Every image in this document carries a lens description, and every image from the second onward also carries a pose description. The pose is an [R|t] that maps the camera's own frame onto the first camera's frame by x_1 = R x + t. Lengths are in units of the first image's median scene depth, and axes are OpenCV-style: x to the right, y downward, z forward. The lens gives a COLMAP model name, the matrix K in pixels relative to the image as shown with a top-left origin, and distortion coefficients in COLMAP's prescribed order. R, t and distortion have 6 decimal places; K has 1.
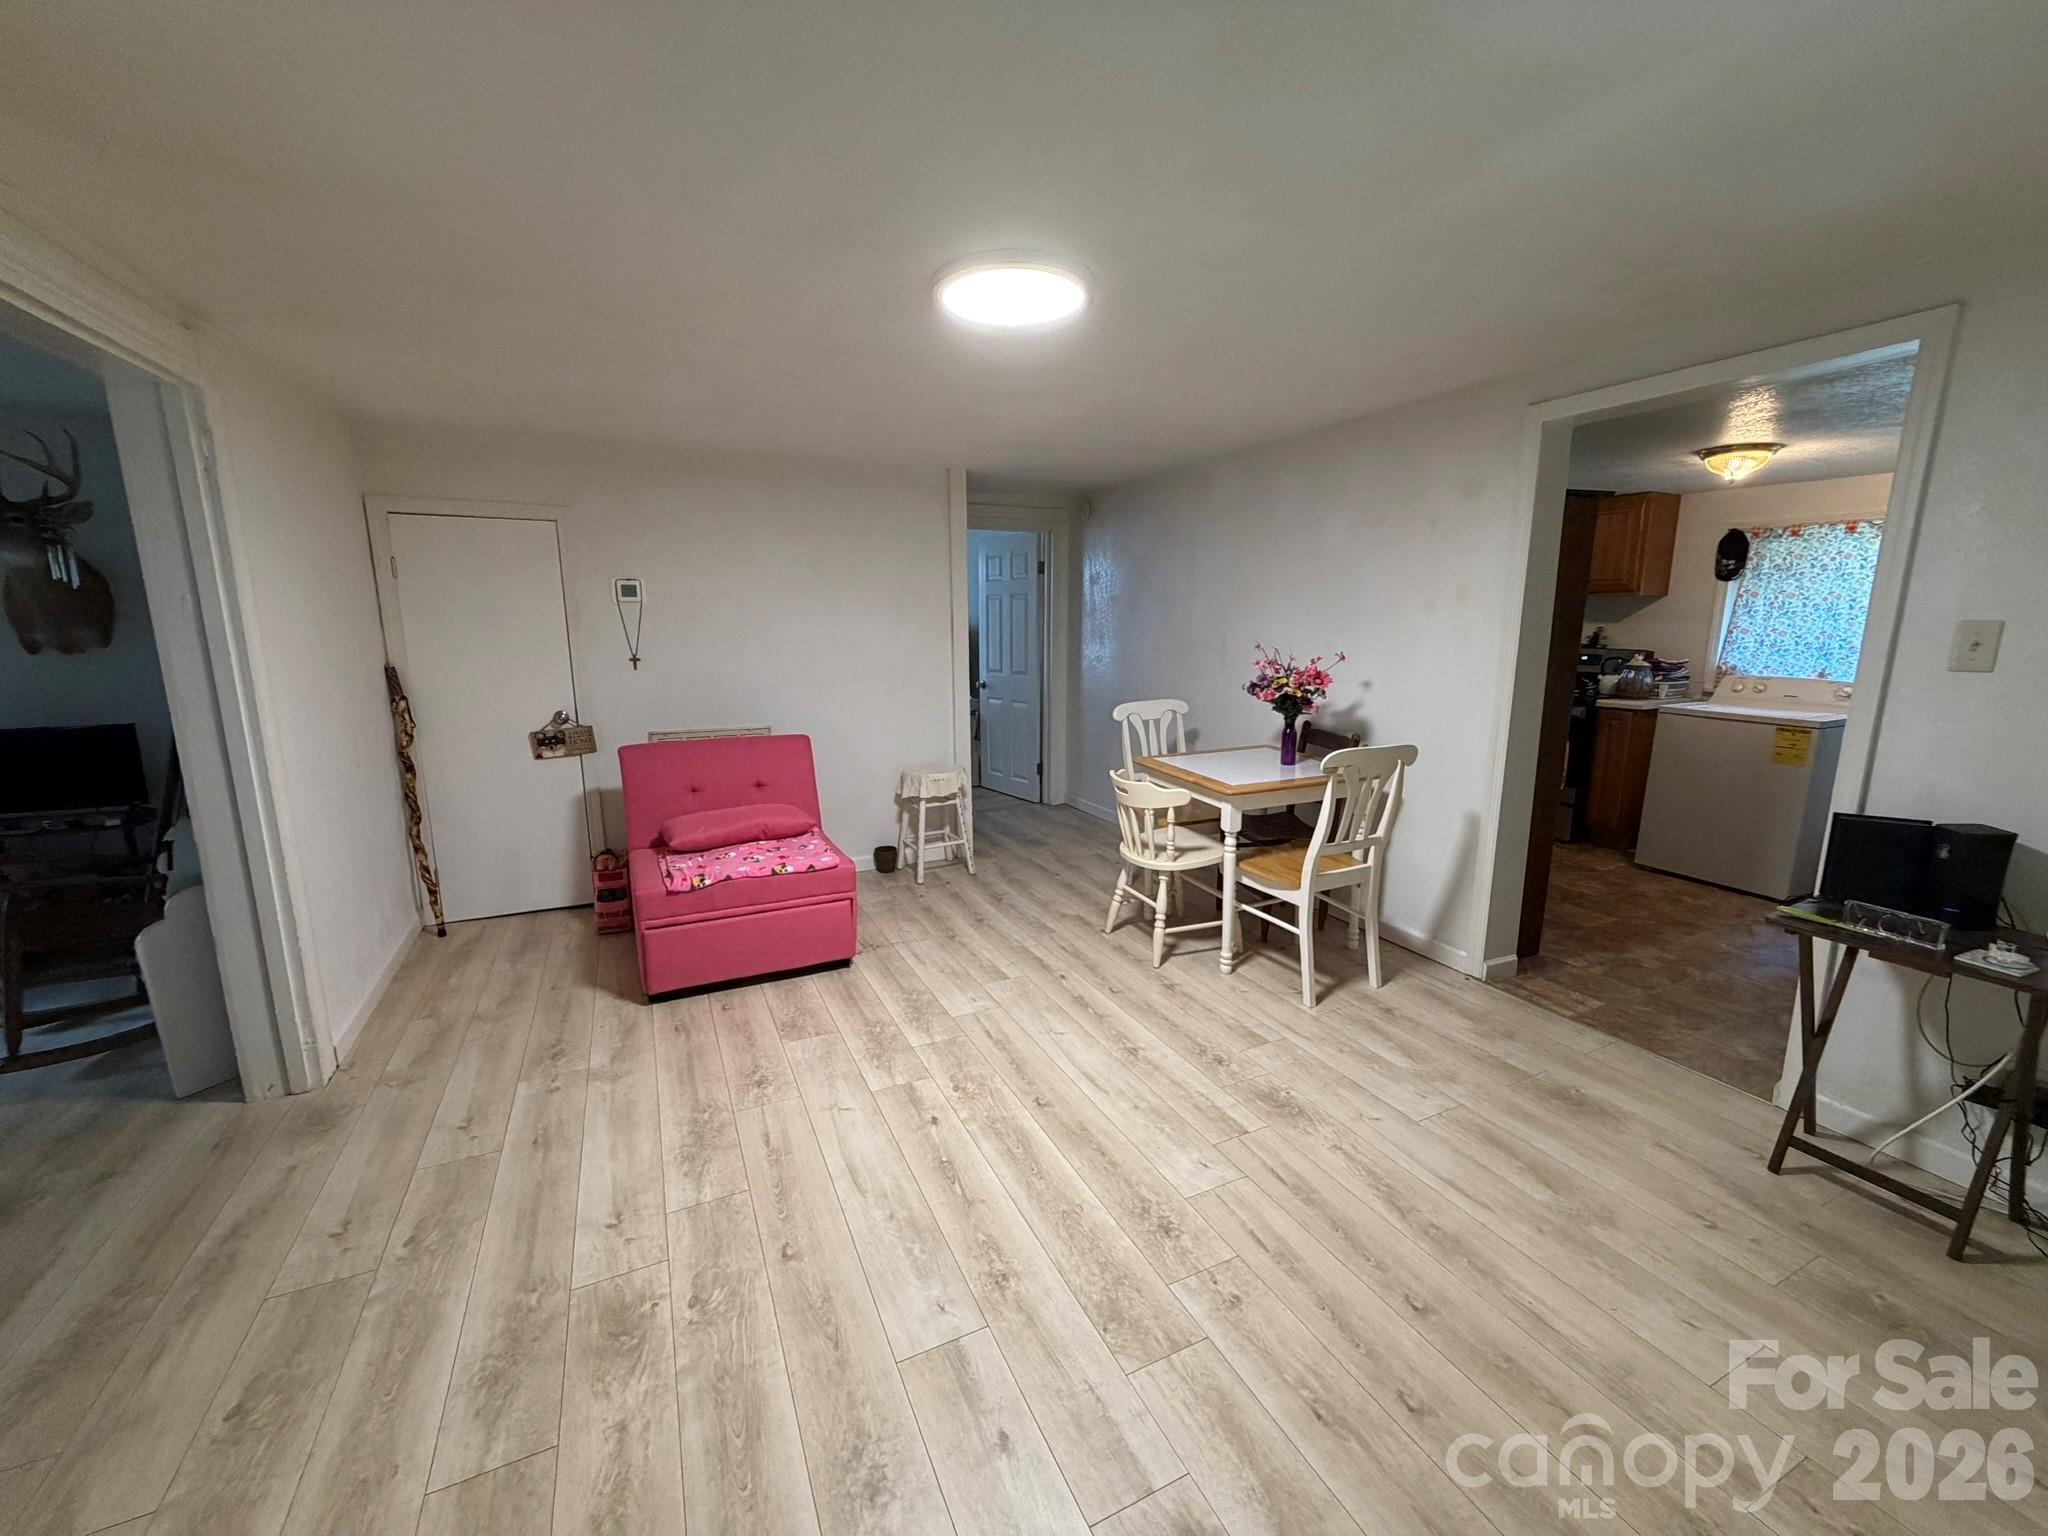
lens RADIAL K [[807.6, 0, 1024.0], [0, 807.6, 768.0], [0, 0, 1]] dist [0.000140, -0.000031]
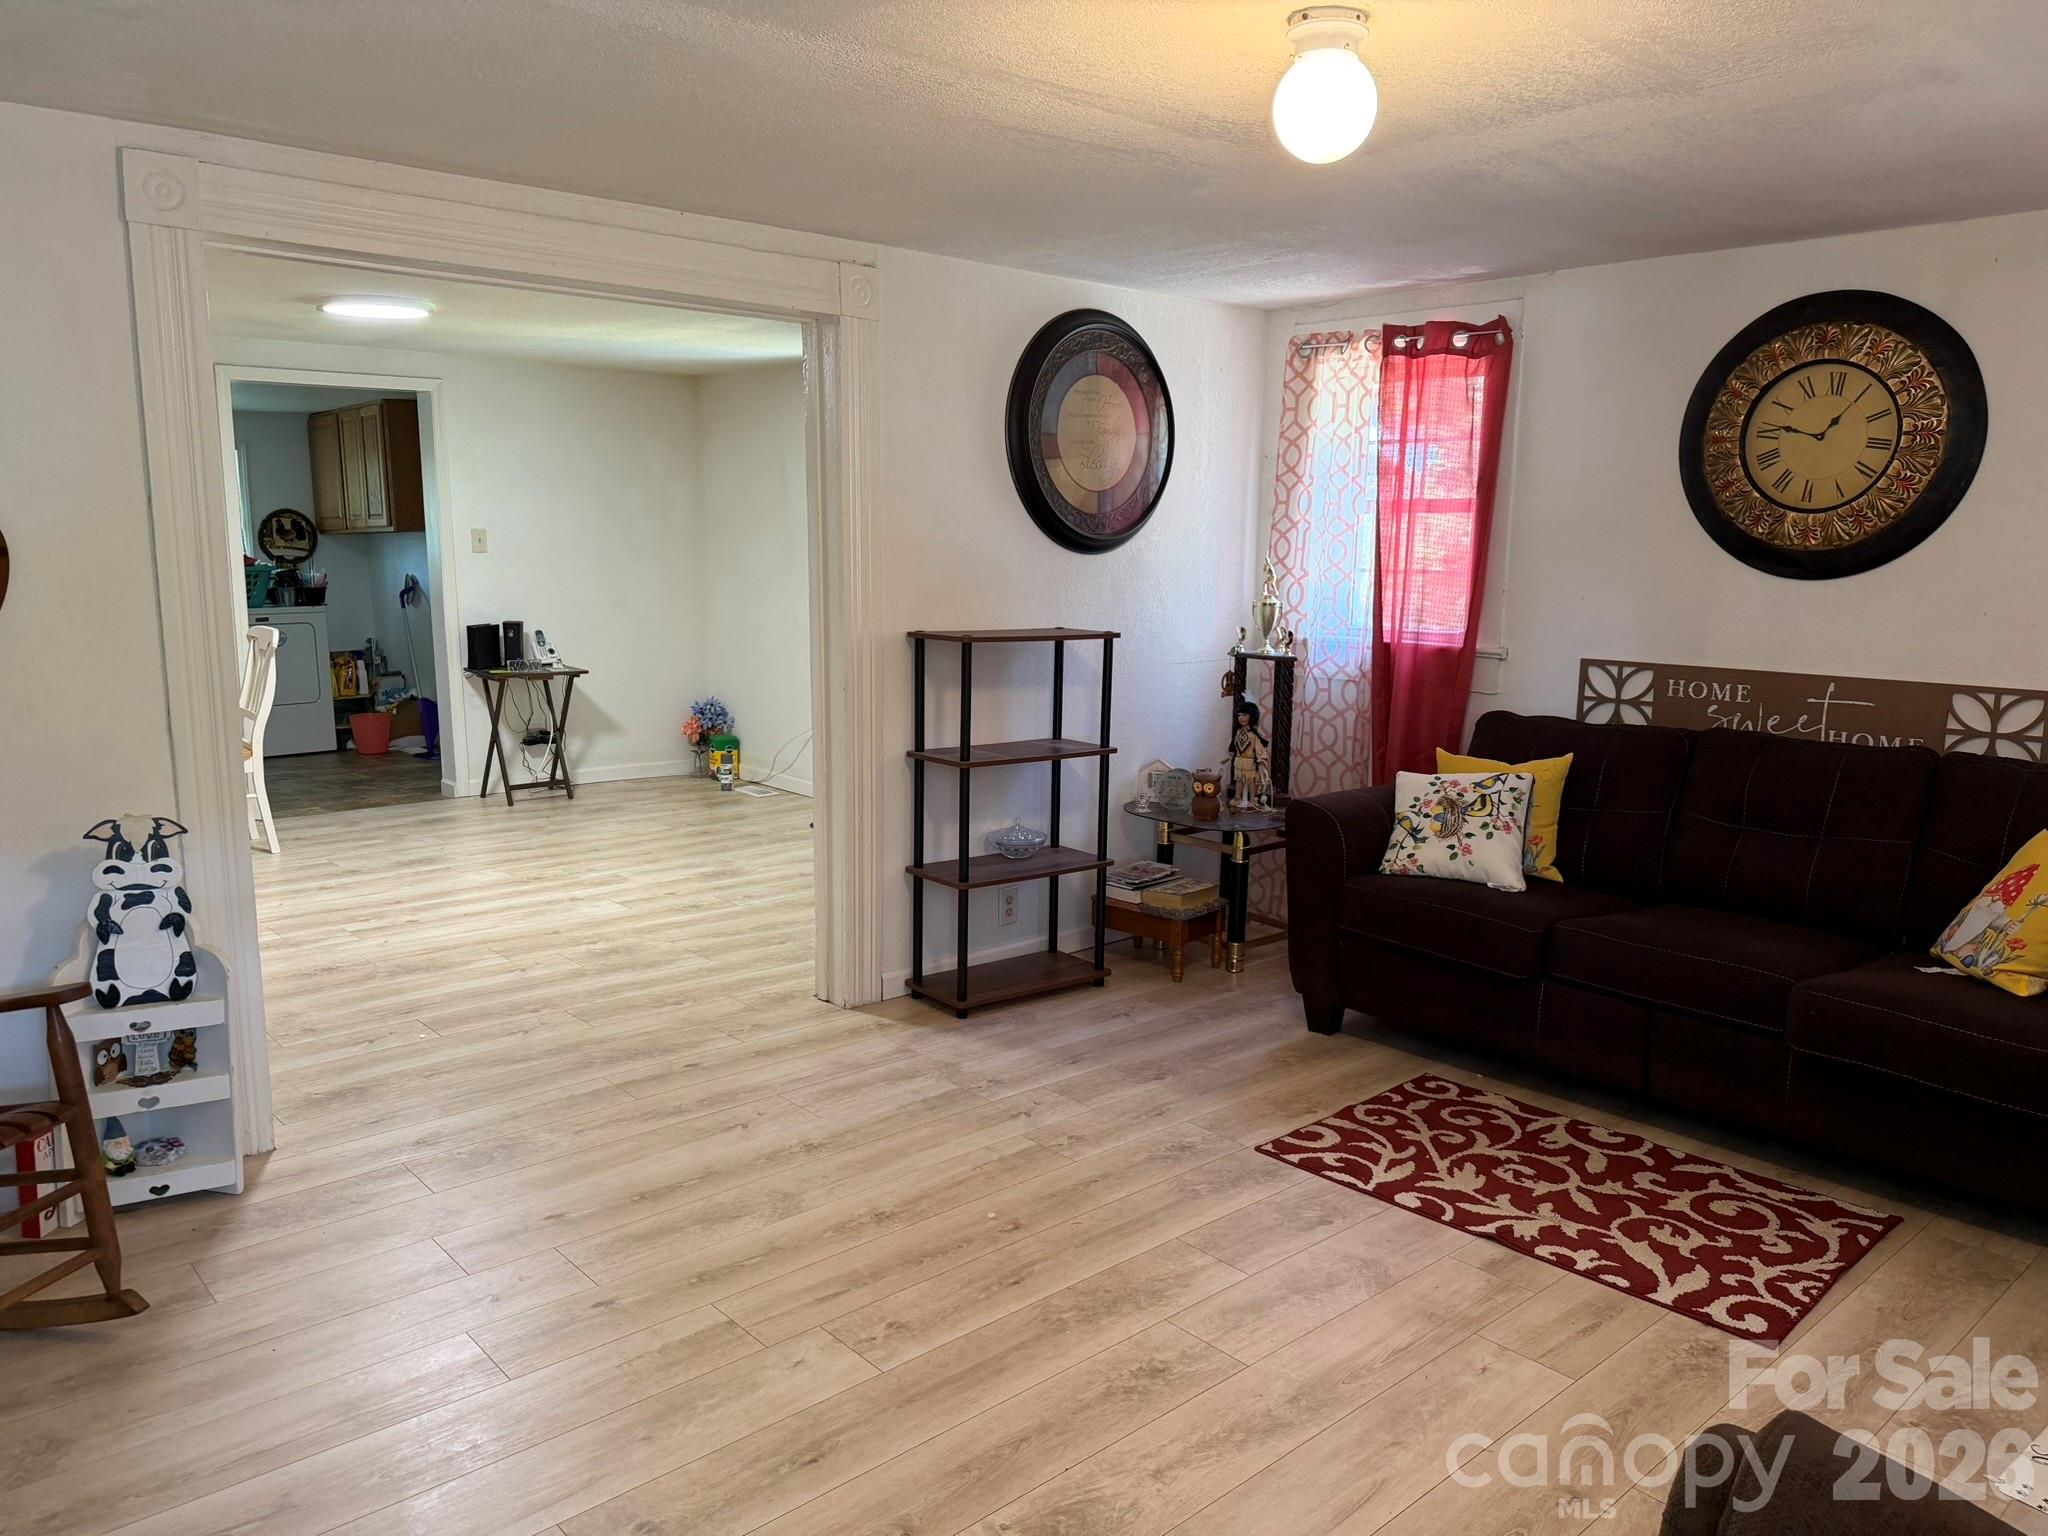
lens RADIAL K [[1474.1, 0, 1024.0], [0, 1474.1, 768.0], [0, 0, 1]] dist [0.042532, -0.041969]
pose [[-0.284766, -0.150123, 0.946769, -2.567318], [0.169520, 0.964208, 0.203876, -0.098955], [-0.943489, 0.218553, -0.249125, 0.641815]]
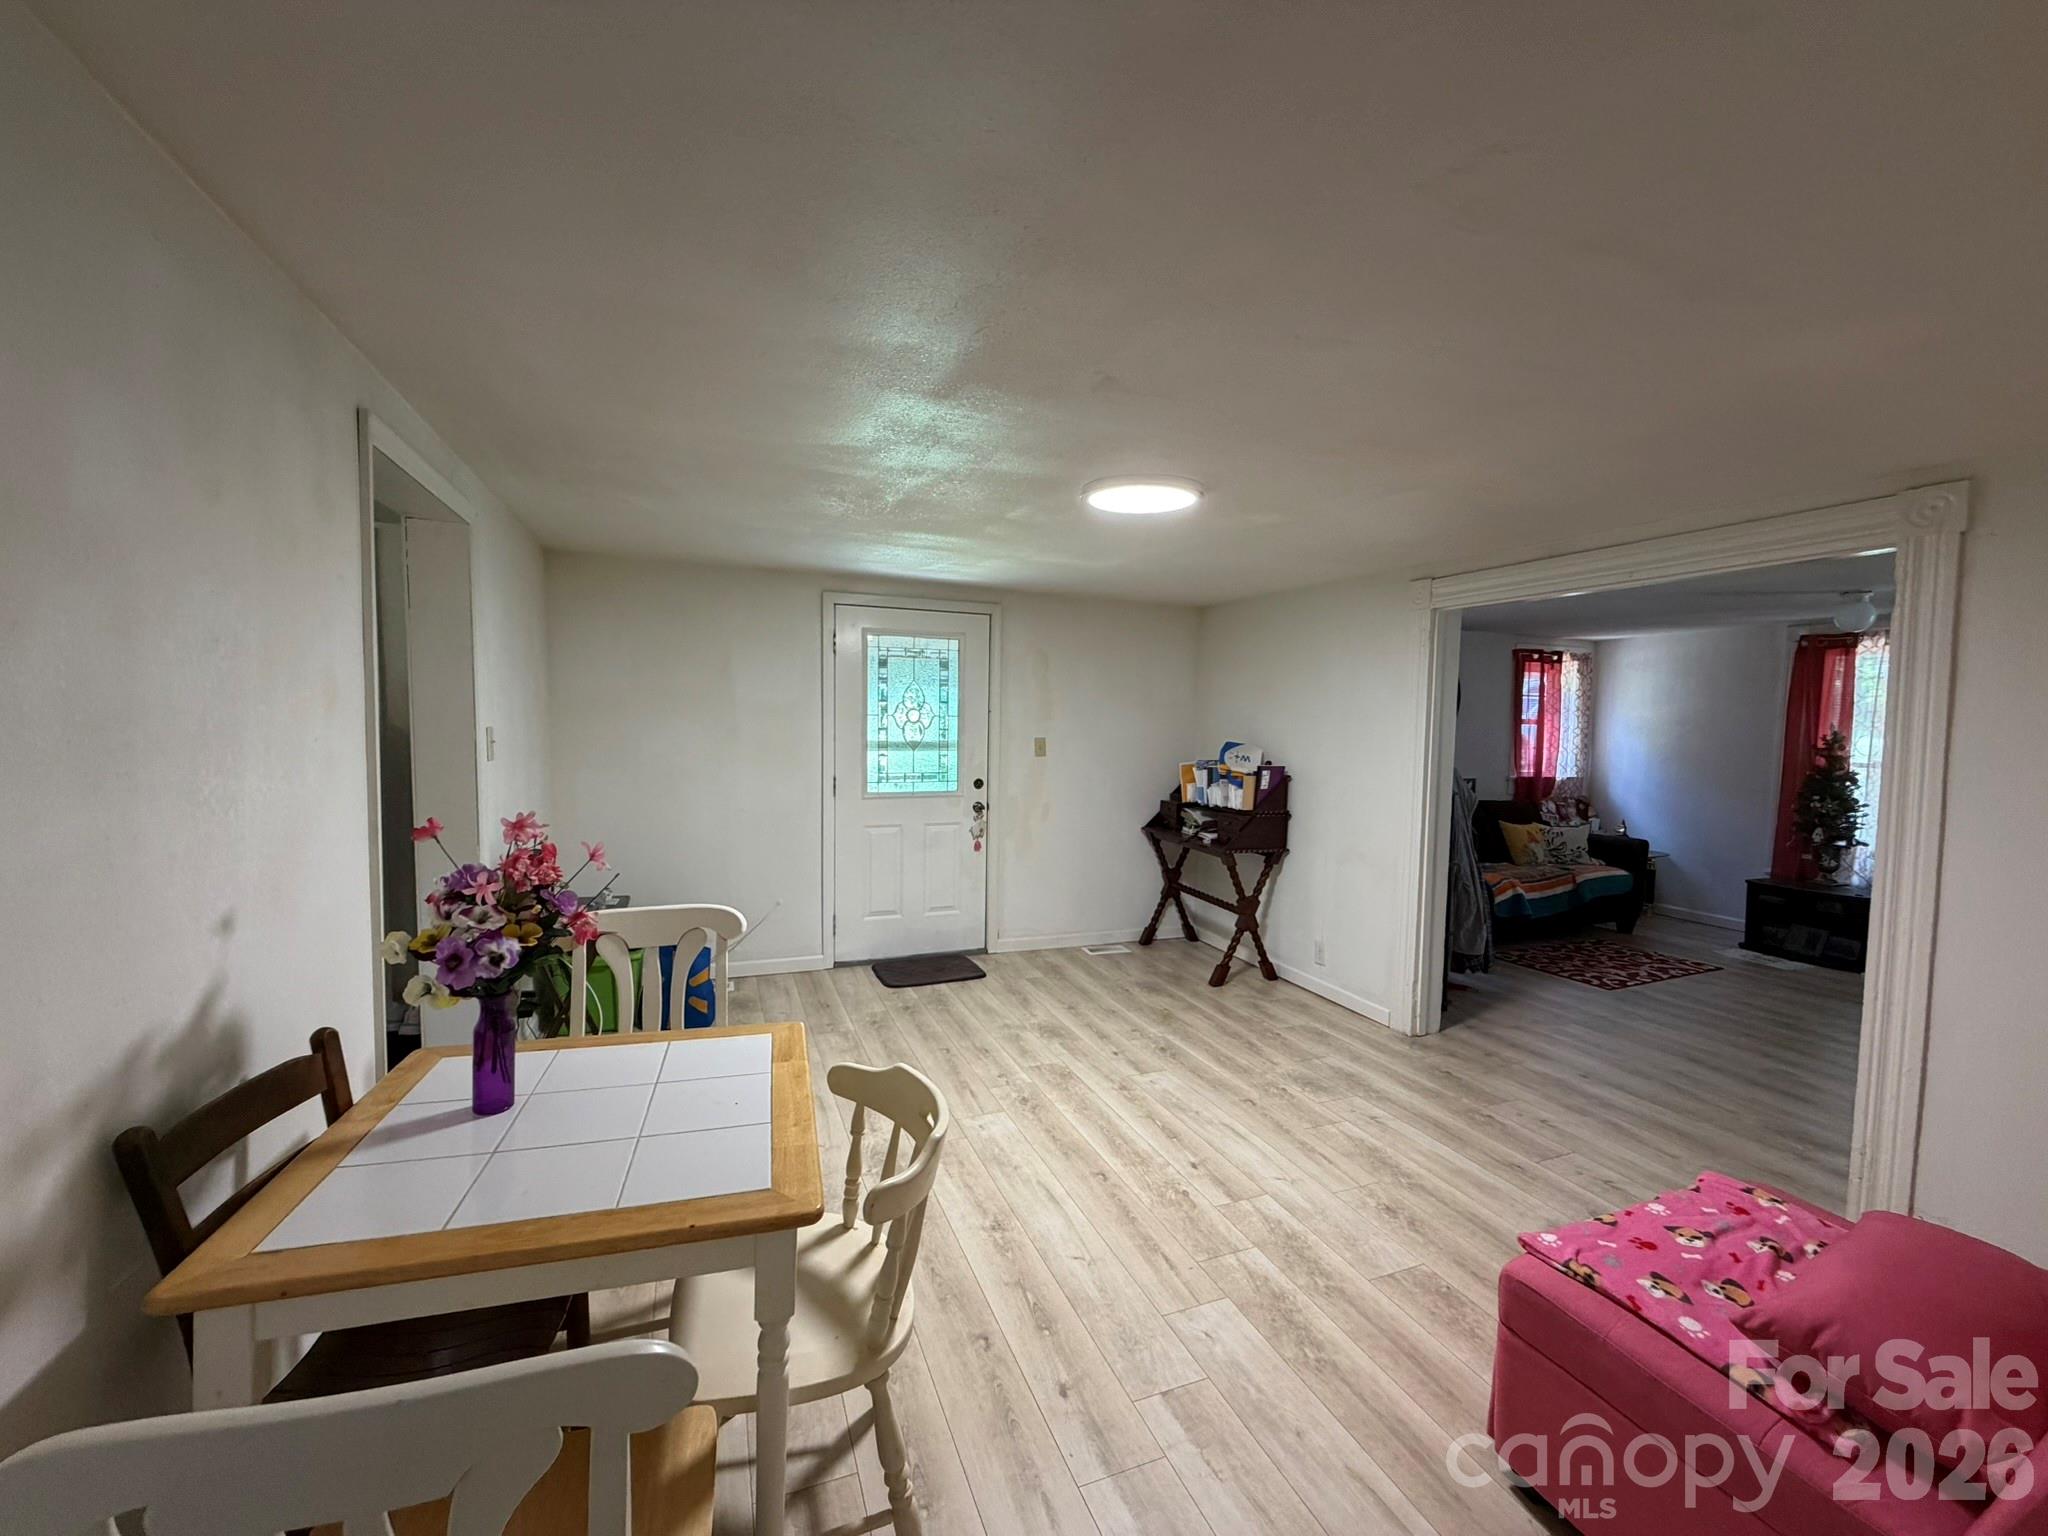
lens RADIAL K [[807.6, 0, 1024.0], [0, 807.6, 768.0], [0, 0, 1]] dist [0.000140, -0.000031]
pose [[-0.997400, -0.016568, 0.070140, 0.062050], [0.001014, 0.969893, 0.243528, -0.407966], [-0.072063, 0.242966, -0.967354, 2.046035]]
